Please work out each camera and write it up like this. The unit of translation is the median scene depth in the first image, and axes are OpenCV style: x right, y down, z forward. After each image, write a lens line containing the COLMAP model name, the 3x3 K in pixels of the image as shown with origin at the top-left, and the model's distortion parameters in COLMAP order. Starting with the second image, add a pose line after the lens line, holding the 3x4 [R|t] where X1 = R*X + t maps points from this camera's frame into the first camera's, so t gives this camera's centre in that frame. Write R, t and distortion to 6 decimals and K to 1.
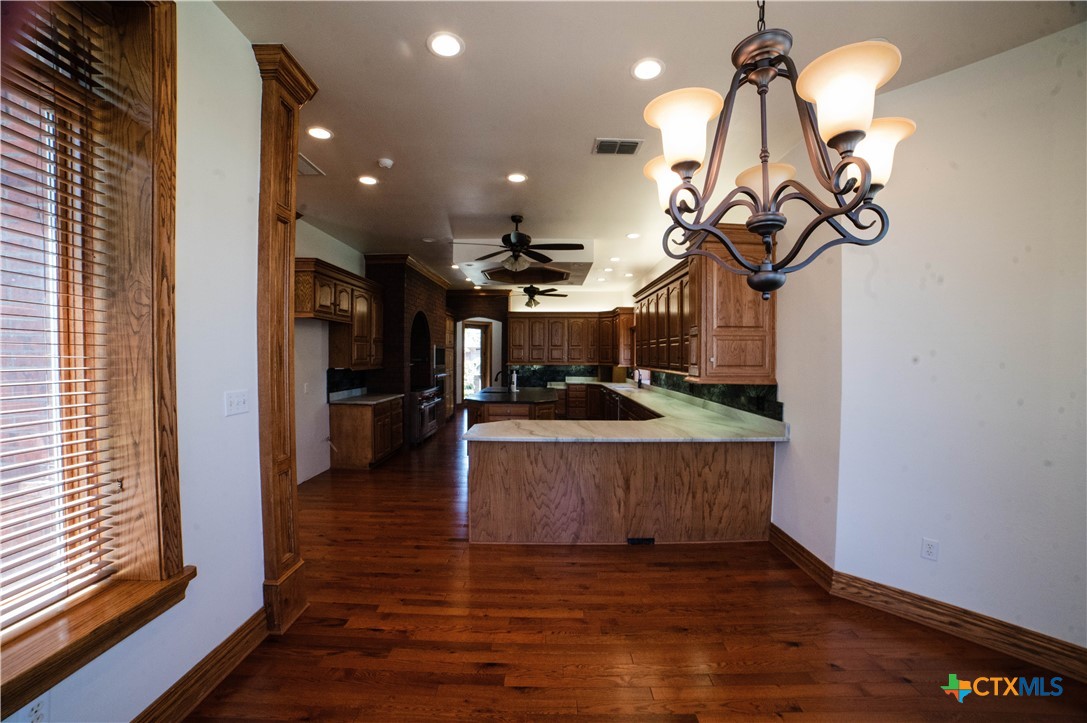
lens RADIAL K [[469.7, 0, 544.4], [0, 469.7, 368.6], [0, 0, 1]] dist [-0.045051, 0.000468]
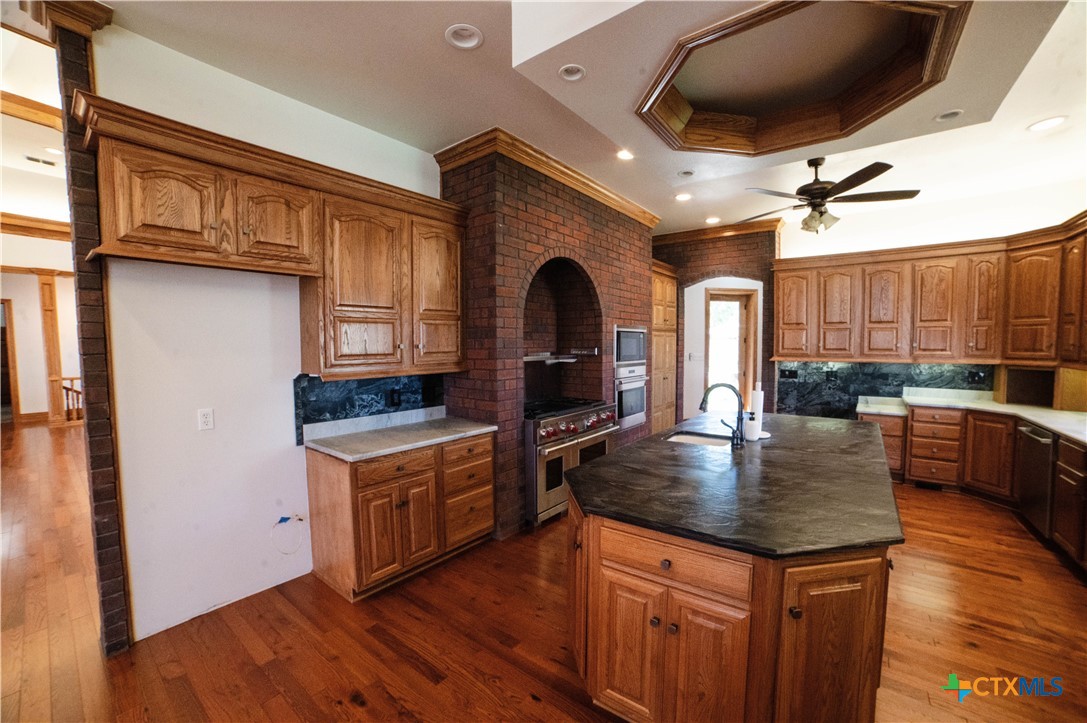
lens RADIAL K [[469.7, 0, 544.4], [0, 469.7, 368.6], [0, 0, 1]] dist [-0.045051, 0.000468]
pose [[0.823589, 0.021332, -0.566786, 0.007918], [-0.006693, 0.999588, 0.027895, -0.012160], [0.567147, -0.019181, 0.823393, 0.433358]]
